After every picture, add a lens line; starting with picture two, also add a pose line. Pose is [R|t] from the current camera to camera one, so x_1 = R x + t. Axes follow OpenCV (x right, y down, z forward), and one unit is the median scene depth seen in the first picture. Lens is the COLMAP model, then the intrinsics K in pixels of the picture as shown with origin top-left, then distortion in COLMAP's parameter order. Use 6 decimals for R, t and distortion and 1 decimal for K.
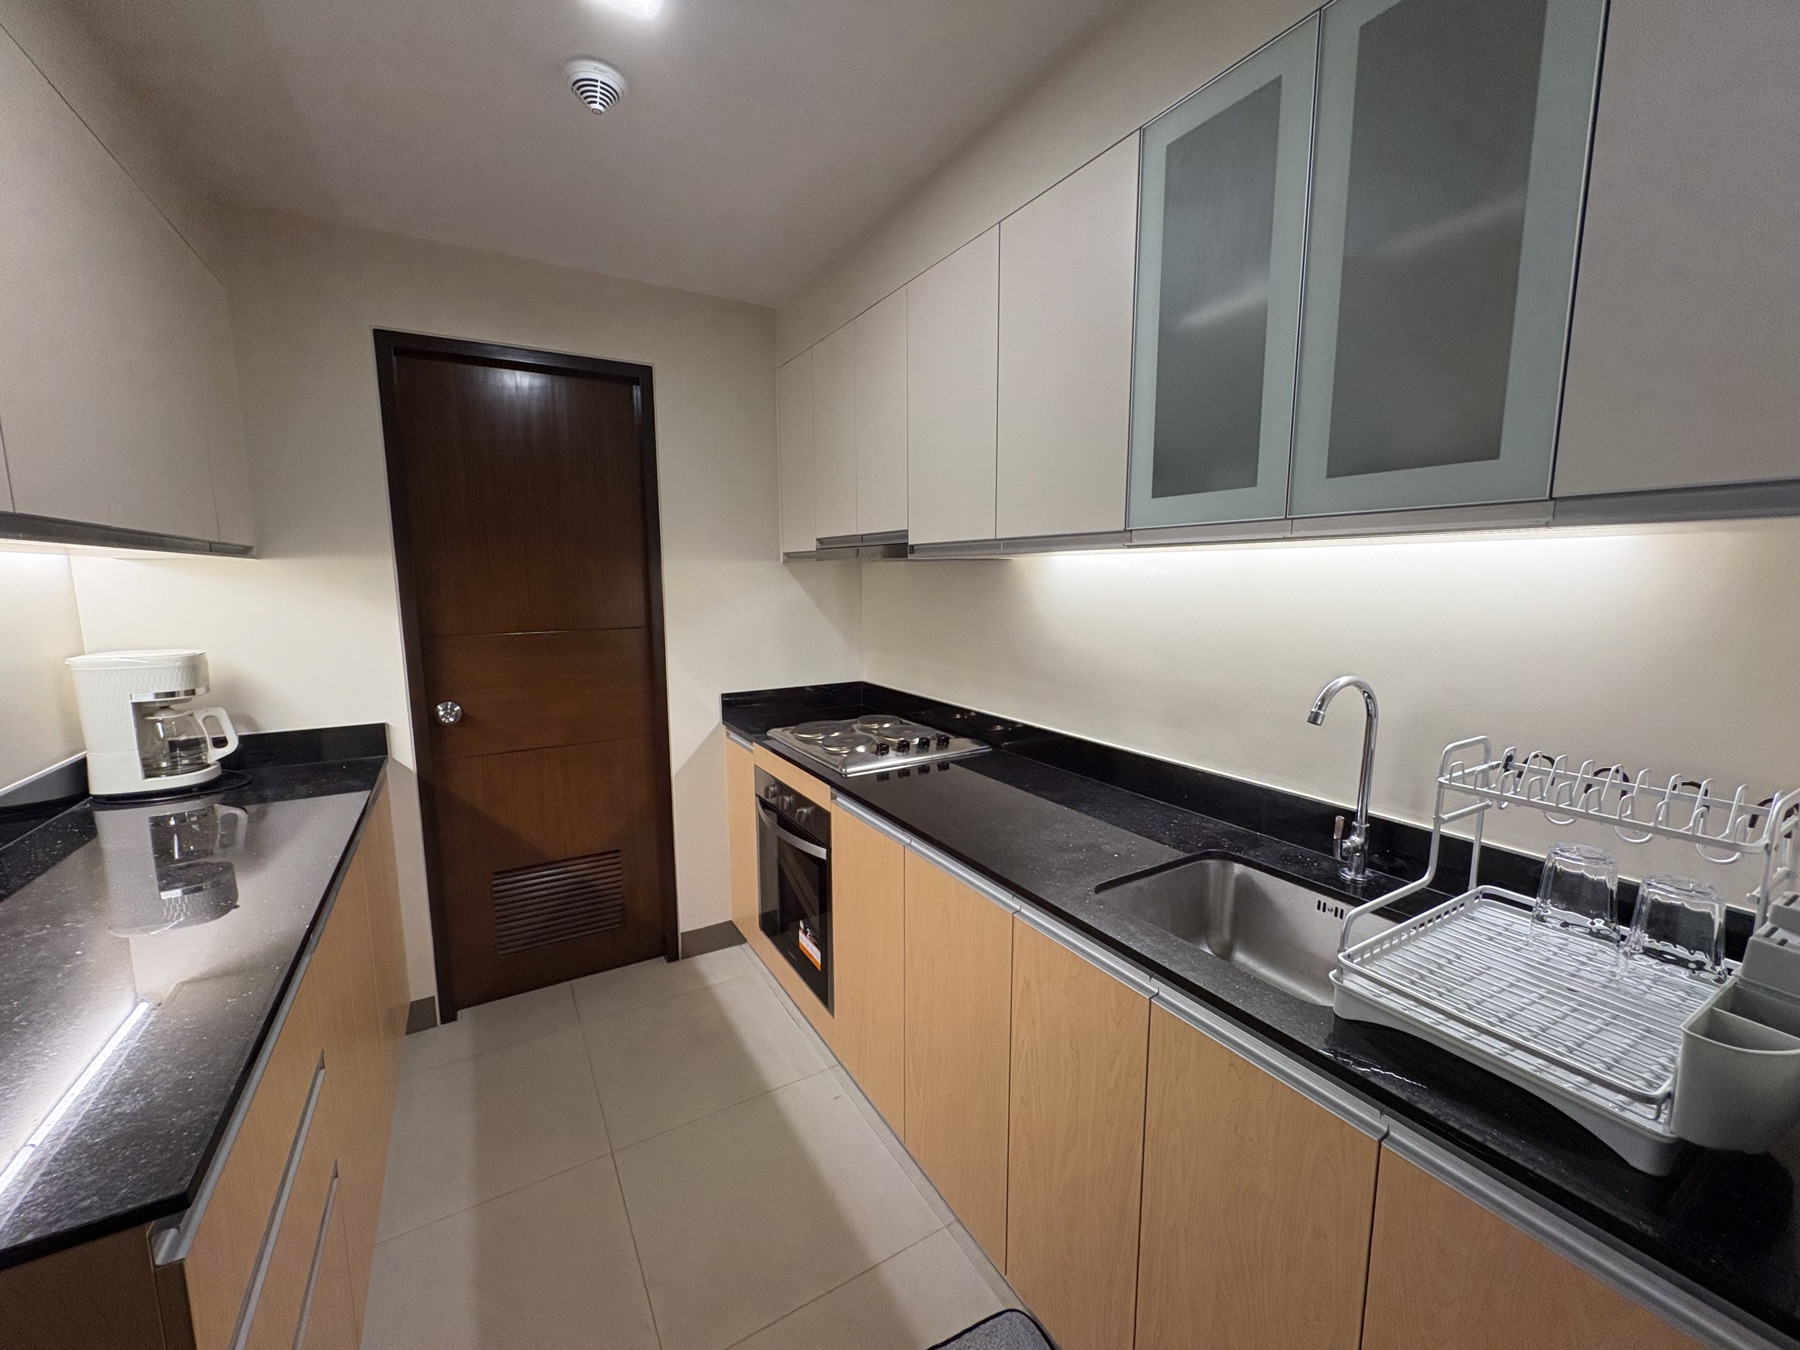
lens RADIAL K [[713.9, 0, 895.6], [0, 713.9, 675.1], [0, 0, 1]] dist [0.000373, -0.000337]
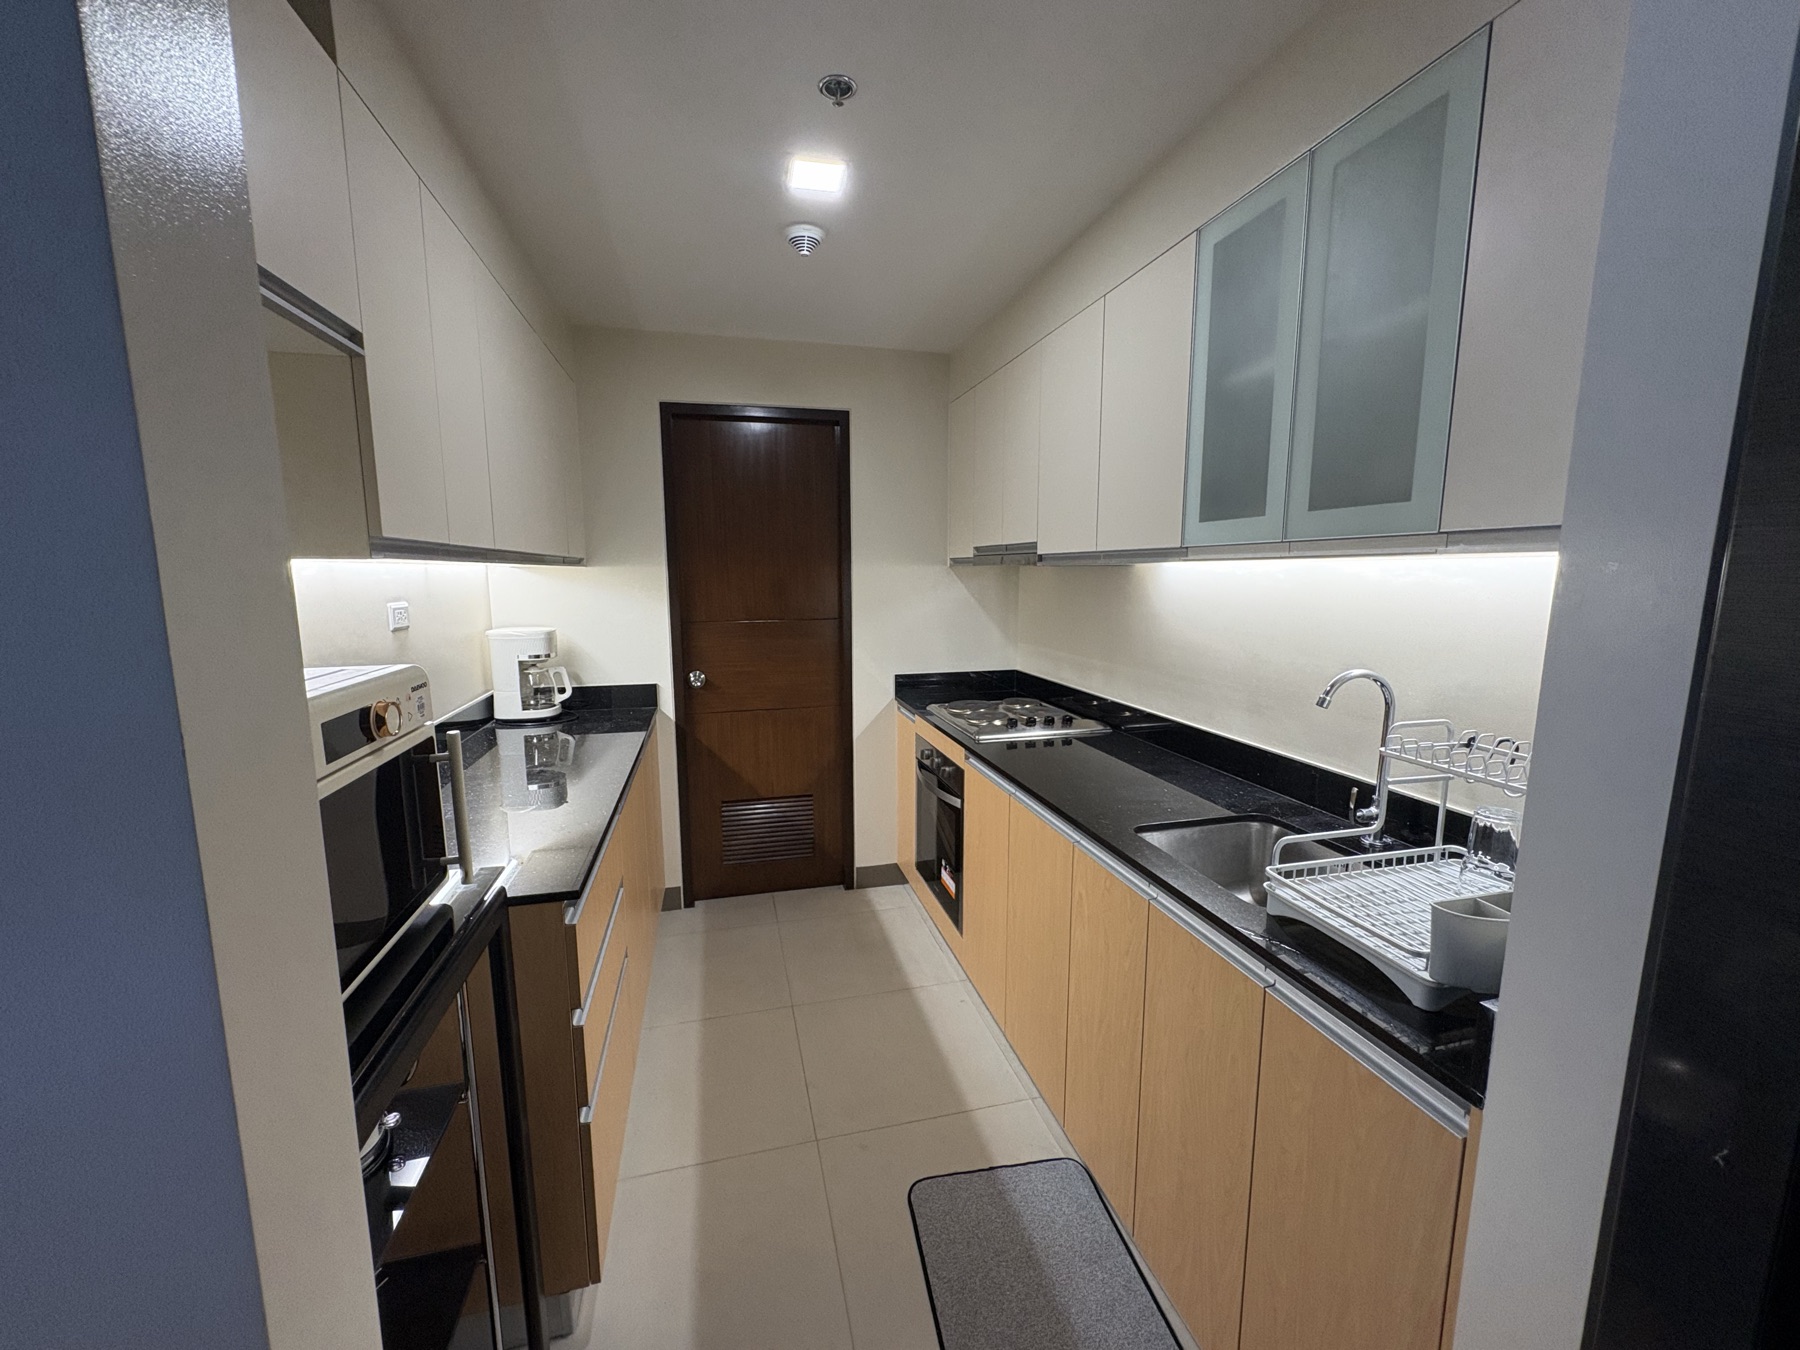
lens RADIAL K [[713.9, 0, 895.3], [0, 713.9, 678.3], [0, 0, 1]] dist [0.000373, -0.000337]
pose [[0.958202, 0.042787, -0.282874, 0.146474], [-0.039702, 0.999073, 0.016633, 0.017387], [0.283324, -0.004707, 0.959013, -0.240592]]
